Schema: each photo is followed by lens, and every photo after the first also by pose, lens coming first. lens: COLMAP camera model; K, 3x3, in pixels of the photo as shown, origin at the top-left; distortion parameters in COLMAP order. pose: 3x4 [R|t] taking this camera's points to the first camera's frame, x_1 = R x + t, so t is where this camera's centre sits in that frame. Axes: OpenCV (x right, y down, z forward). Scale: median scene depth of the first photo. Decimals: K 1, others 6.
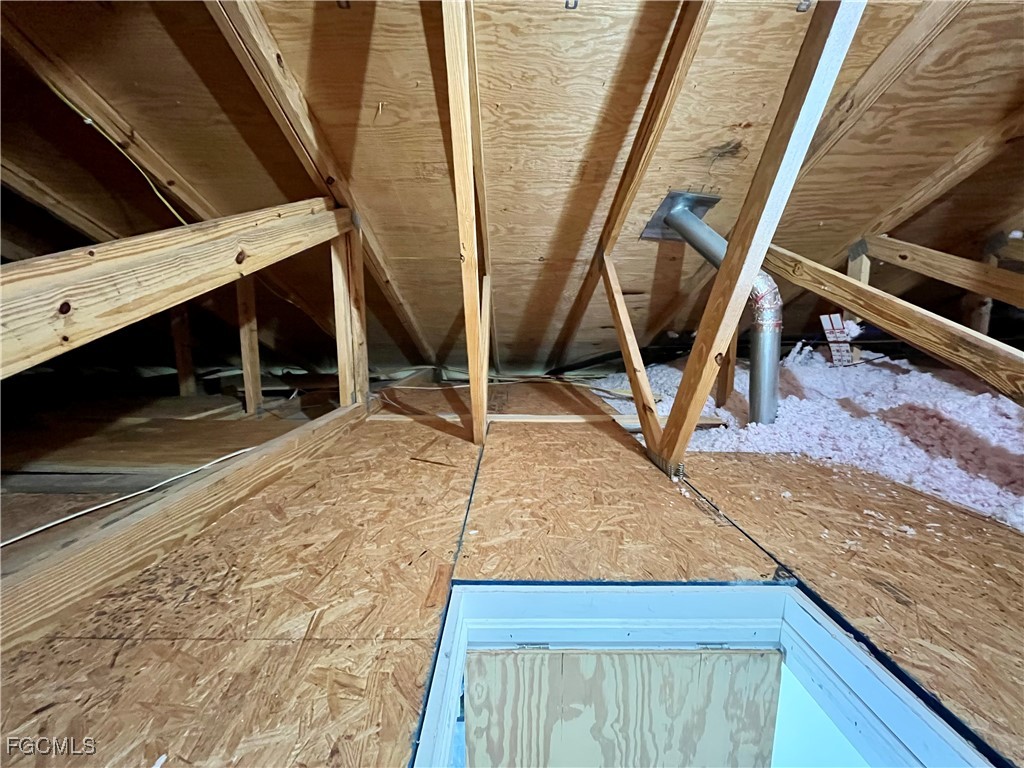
lens RADIAL K [[413.8, 0, 512.0], [0, 413.8, 384.0], [0, 0, 1]] dist [-0.004429, -0.000073]
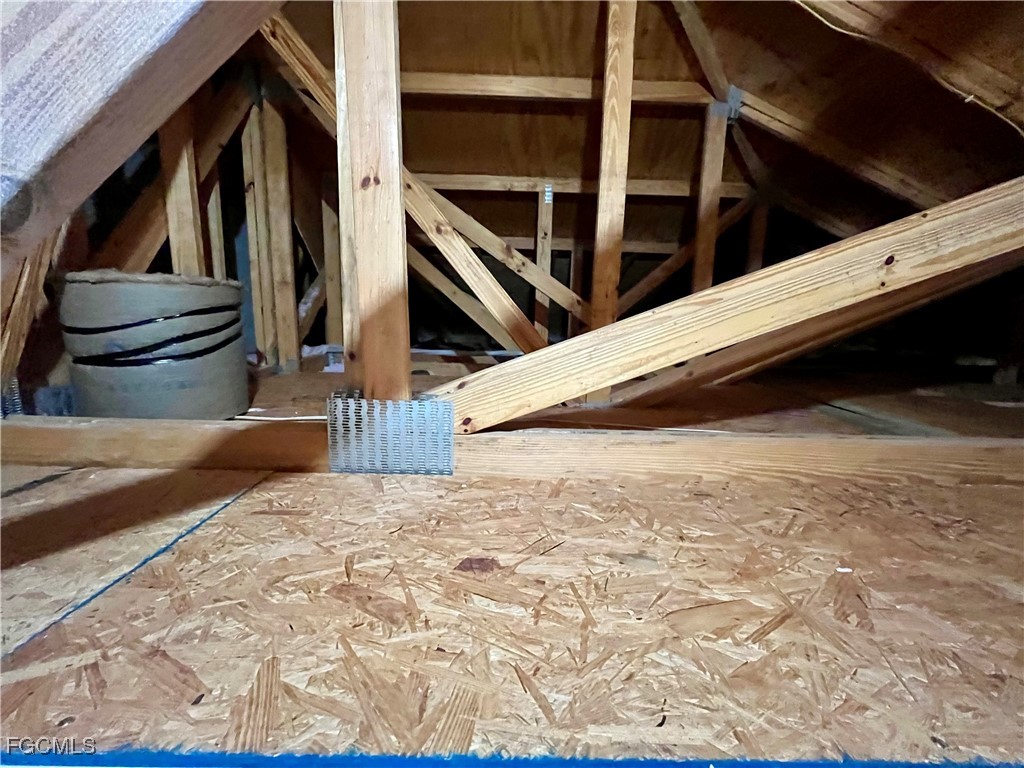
lens RADIAL K [[414.5, 0, 510.2], [0, 414.5, 381.9], [0, 0, 1]] dist [-0.001950, 0.000250]
pose [[0.001718, 0.162097, -0.986773, 0.151760], [-0.154250, 0.975008, 0.159895, 0.093217], [0.988030, 0.151935, 0.026679, -0.094024]]
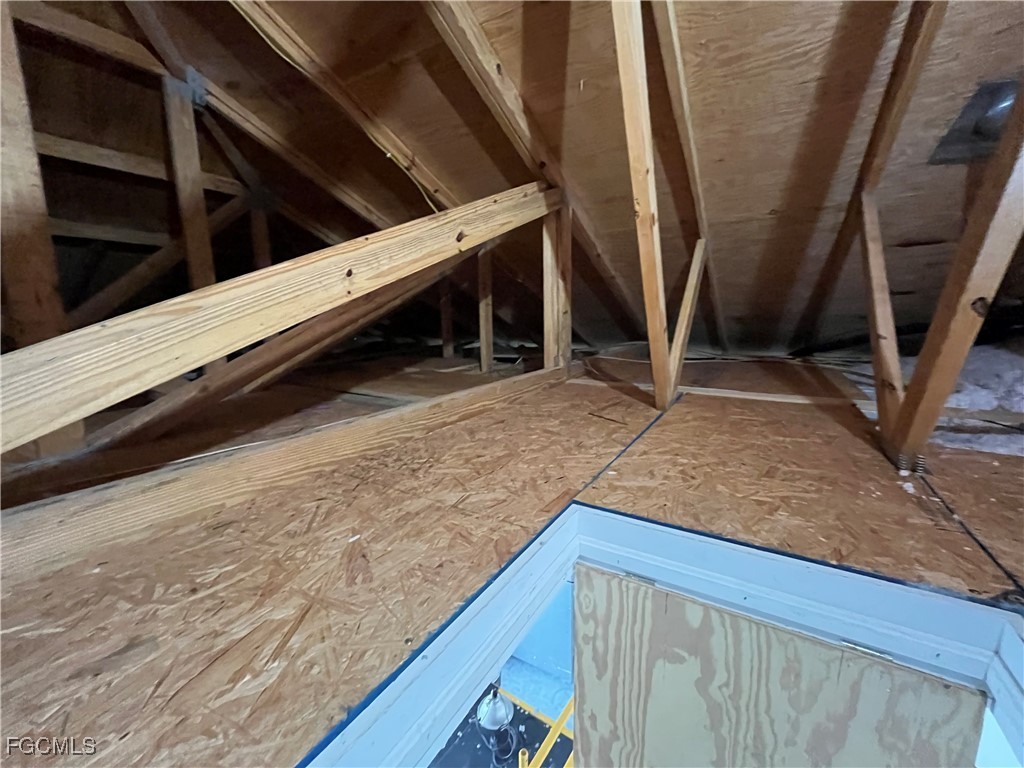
lens RADIAL K [[413.8, 0, 512.0], [0, 413.8, 384.0], [0, 0, 1]] dist [-0.004429, -0.000073]
pose [[0.849685, 0.072967, -0.522218, 0.178215], [-0.052291, 0.997157, 0.054248, 0.069194], [0.524692, -0.018786, 0.851085, -0.024558]]
